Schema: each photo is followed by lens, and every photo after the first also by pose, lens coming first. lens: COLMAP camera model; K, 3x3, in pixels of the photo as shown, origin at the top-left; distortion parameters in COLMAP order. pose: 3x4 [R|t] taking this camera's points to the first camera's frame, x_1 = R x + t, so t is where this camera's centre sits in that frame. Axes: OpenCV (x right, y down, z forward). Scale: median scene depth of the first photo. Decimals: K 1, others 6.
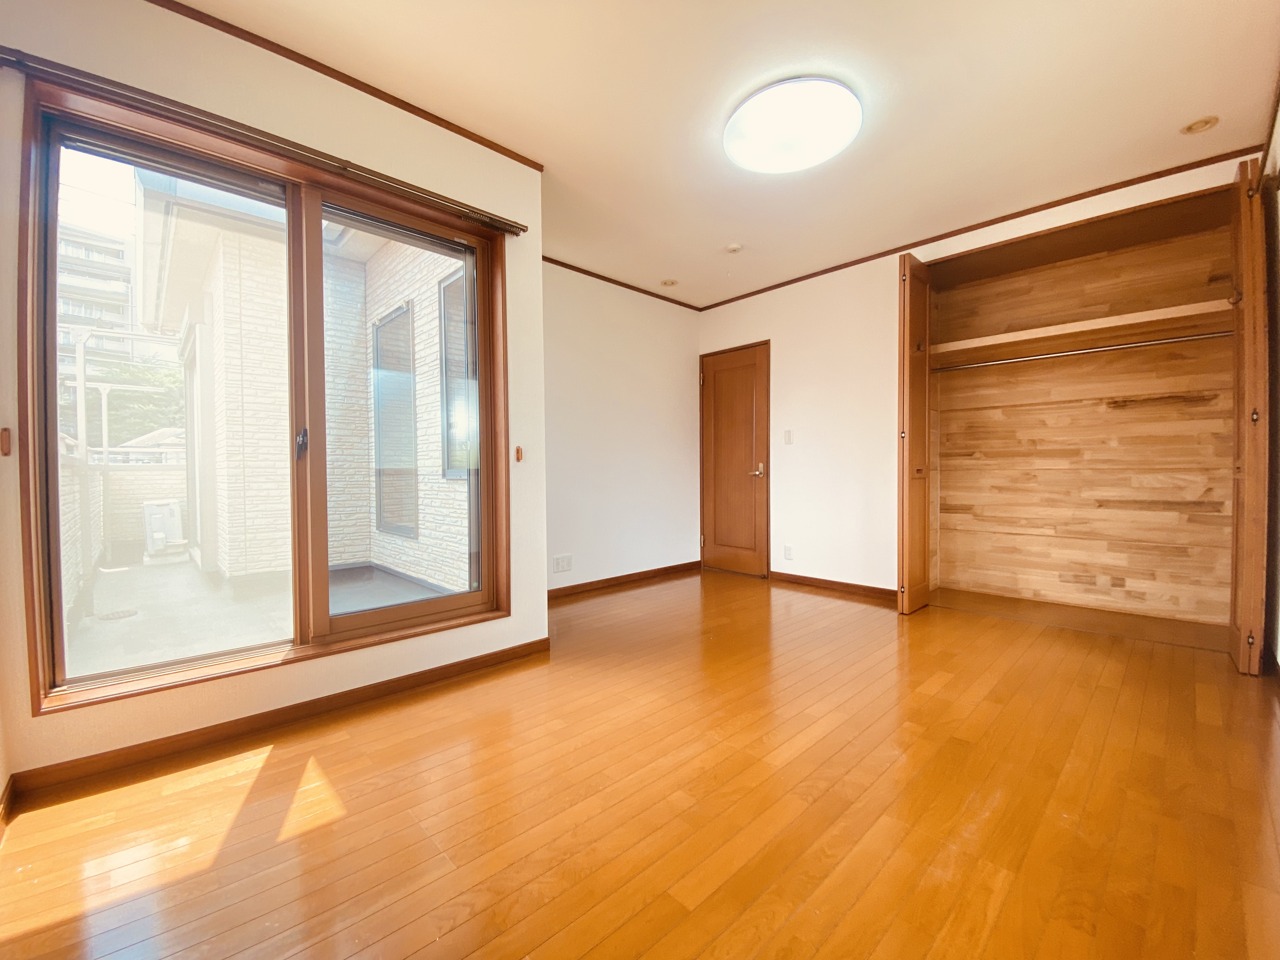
lens RADIAL K [[530.8, 0, 643.3], [0, 530.8, 481.7], [0, 0, 1]] dist [0.024024, -0.023303]
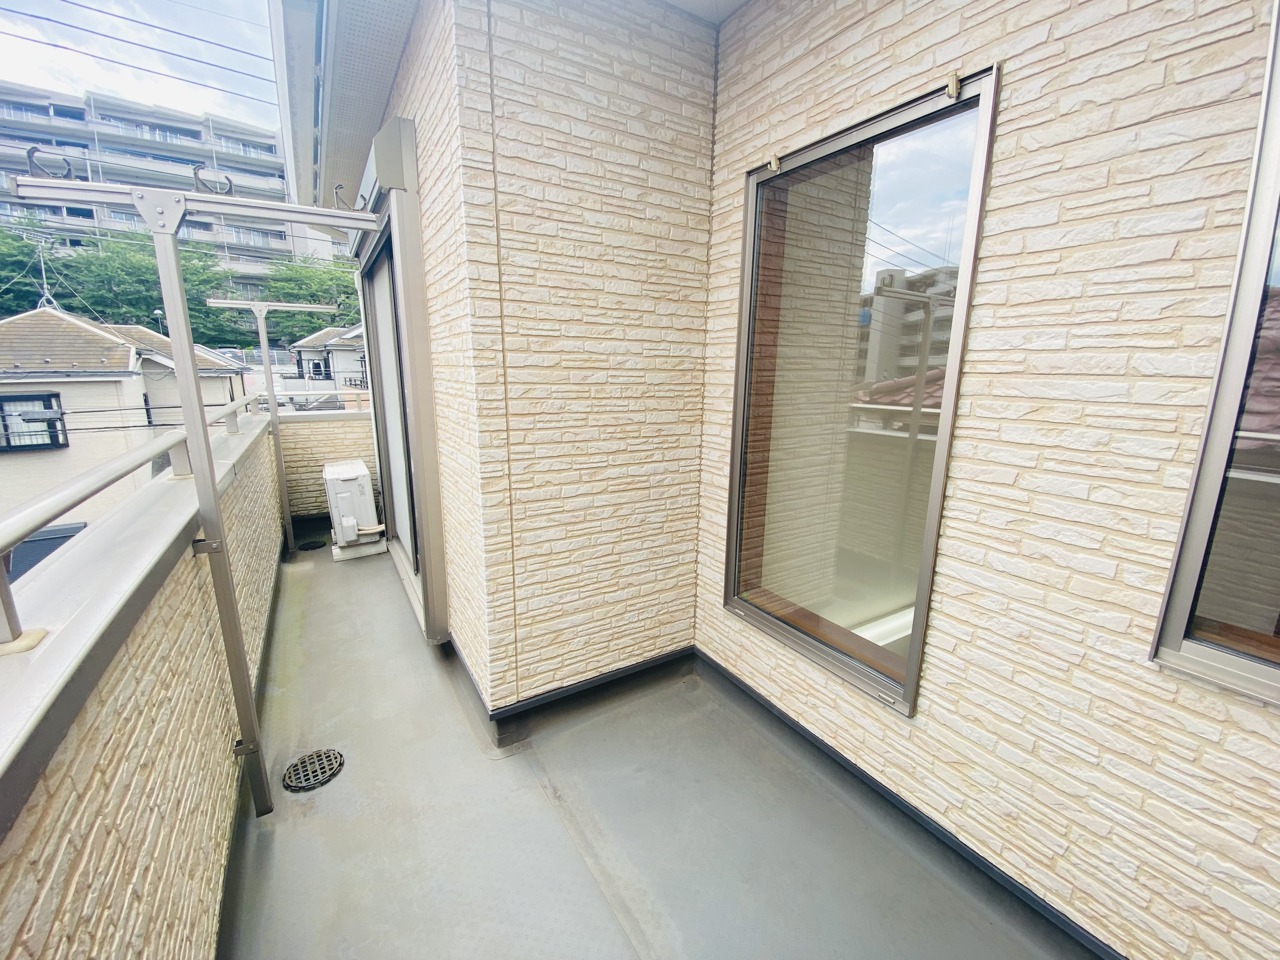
lens RADIAL K [[517.6, 0, 637.2], [0, 517.6, 482.2], [0, 0, 1]] dist [0.025181, -0.023105]
pose [[0.977791, 0.065251, -0.199165, -0.476205], [-0.025165, 0.979976, 0.197518, -0.124053], [0.208065, -0.188119, 0.959854, 0.504994]]
